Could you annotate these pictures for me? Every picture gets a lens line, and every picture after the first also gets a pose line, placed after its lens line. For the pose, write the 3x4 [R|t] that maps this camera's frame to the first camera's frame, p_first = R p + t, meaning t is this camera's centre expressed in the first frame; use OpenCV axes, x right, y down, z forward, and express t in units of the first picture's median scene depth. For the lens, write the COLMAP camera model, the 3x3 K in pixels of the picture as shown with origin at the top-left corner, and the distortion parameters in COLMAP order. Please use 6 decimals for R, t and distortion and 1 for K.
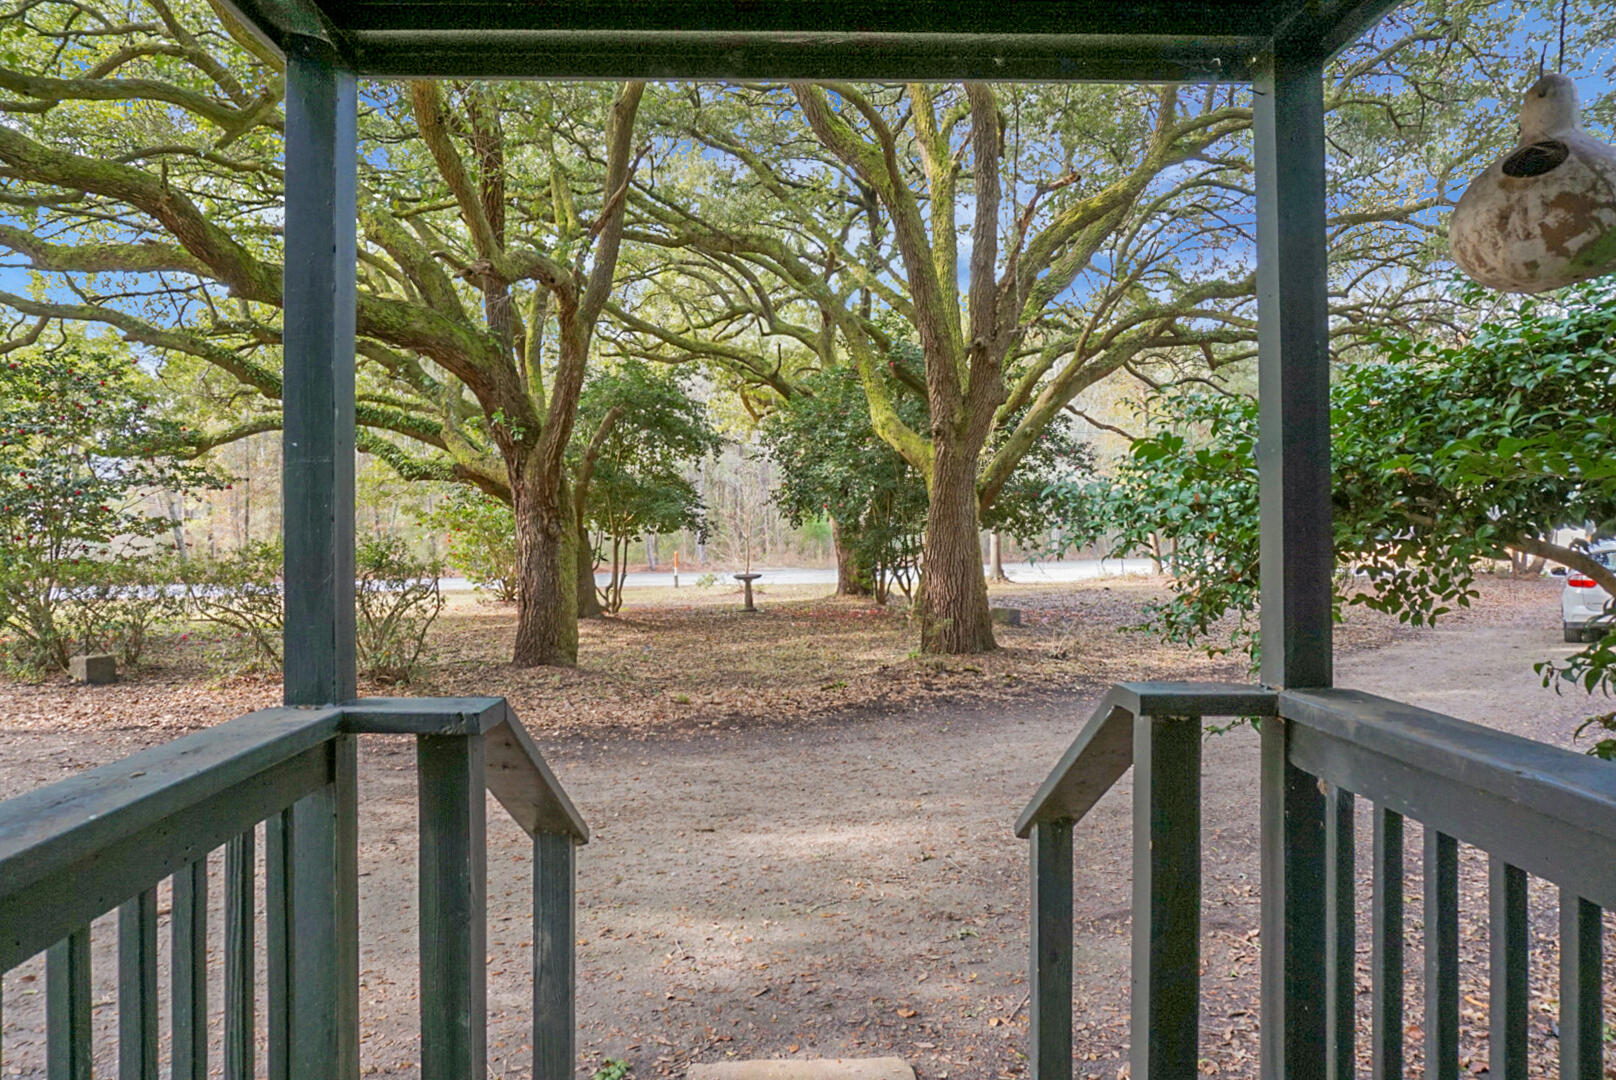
lens RADIAL K [[1116.0, 0, 807.5], [0, 1116.0, 538.3], [0, 0, 1]] dist [-0.054338, 0.031875]
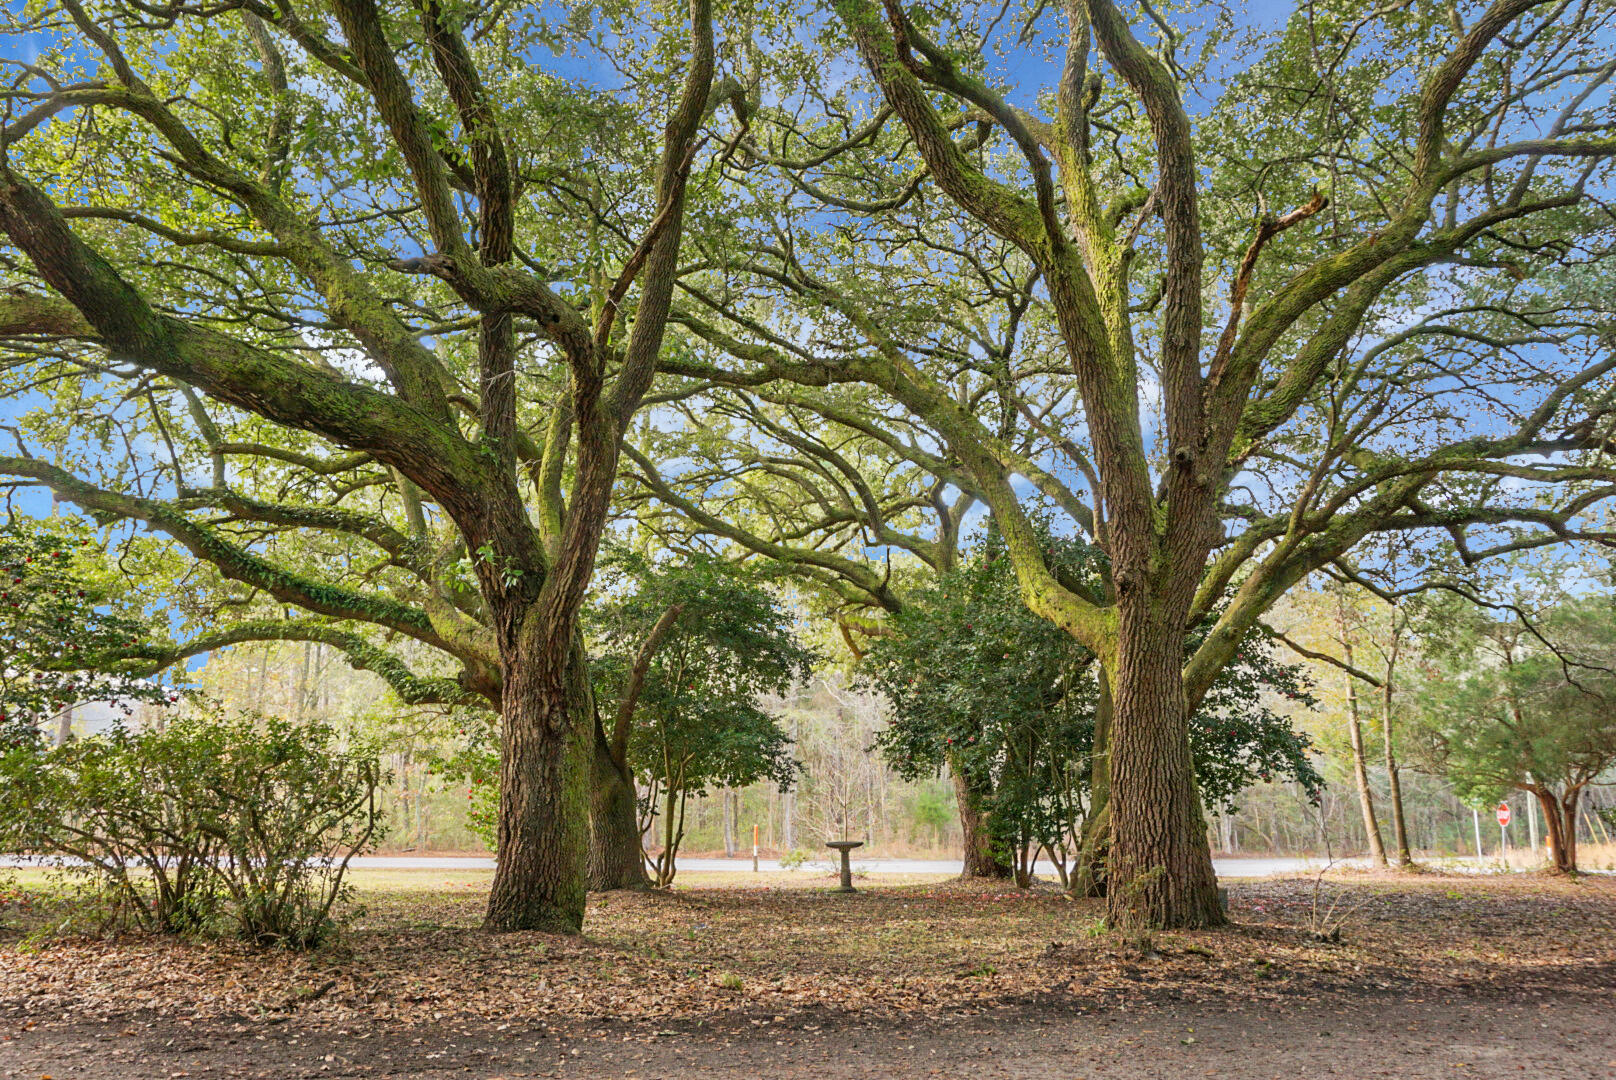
lens RADIAL K [[1301.8, 0, 809.3], [0, 1301.8, 504.8], [0, 0, 1]] dist [-0.034400, 0.017462]
pose [[0.996449, -0.002133, -0.084173, -0.003596], [-0.018201, 0.970587, -0.240063, 0.024889], [0.082209, 0.240743, 0.967101, 0.104762]]
